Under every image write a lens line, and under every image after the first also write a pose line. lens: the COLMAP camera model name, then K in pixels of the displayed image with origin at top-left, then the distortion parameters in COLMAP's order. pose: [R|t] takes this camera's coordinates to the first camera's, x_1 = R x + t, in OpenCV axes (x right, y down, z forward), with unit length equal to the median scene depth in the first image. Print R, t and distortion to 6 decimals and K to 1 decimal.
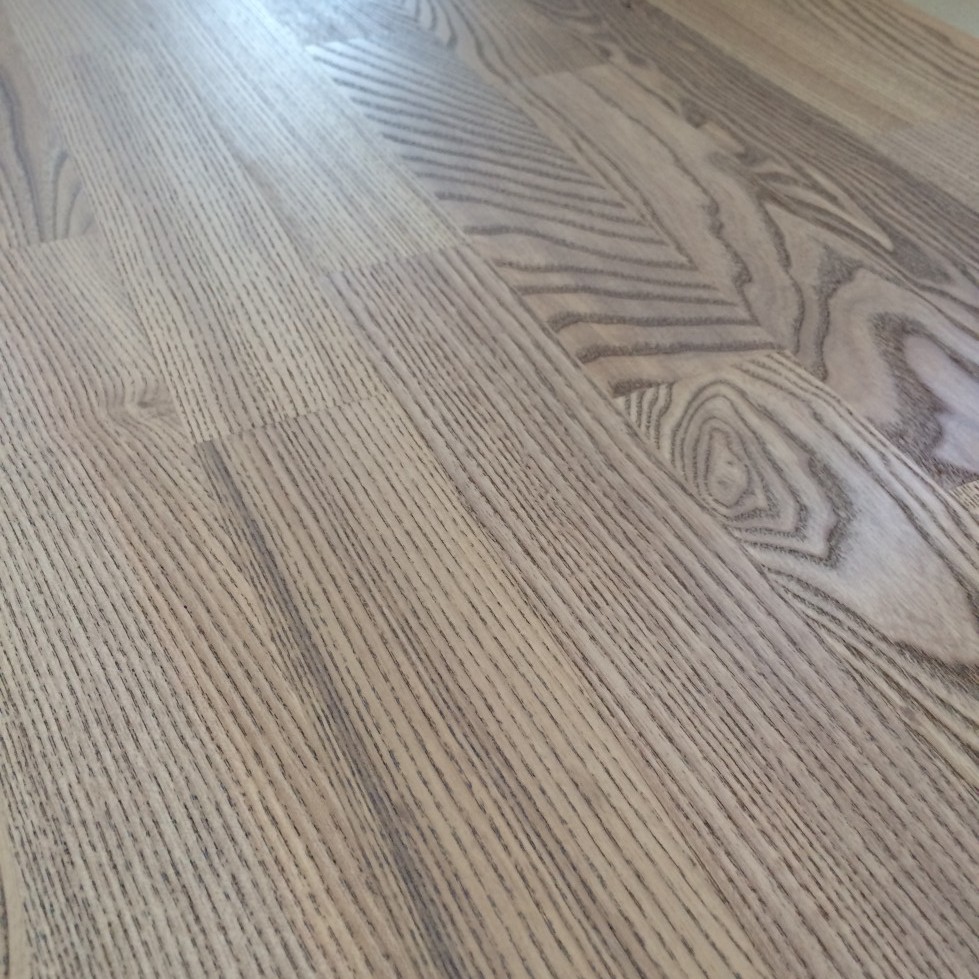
lens RADIAL K [[1151.4, 0, 489.5], [0, 1151.4, 489.5], [0, 0, 1]] dist [0.061105, -0.097190]
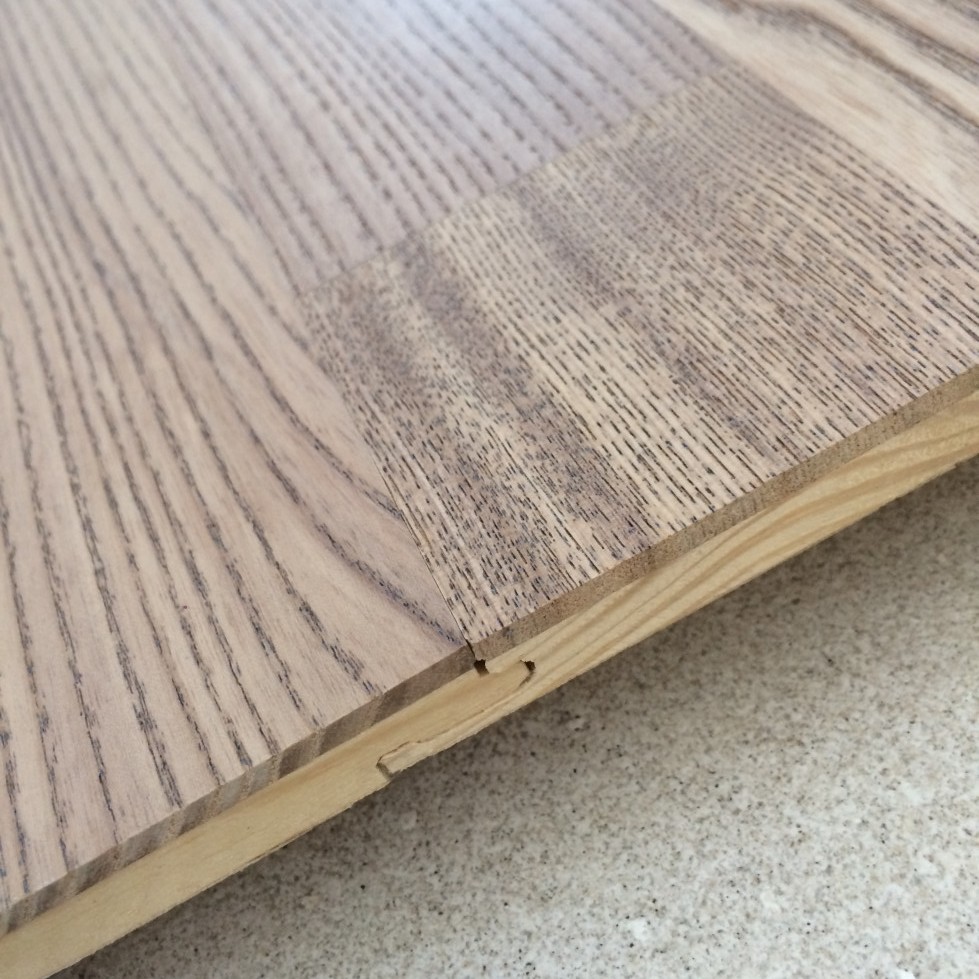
lens RADIAL K [[1151.4, 0, 489.5], [0, 1151.4, 489.5], [0, 0, 1]] dist [0.061105, -0.097190]
pose [[0.946327, -0.181849, -0.267200, 0.331688], [0.217630, 0.969721, 0.110804, 0.334270], [0.238960, -0.163007, 0.957250, 0.183893]]
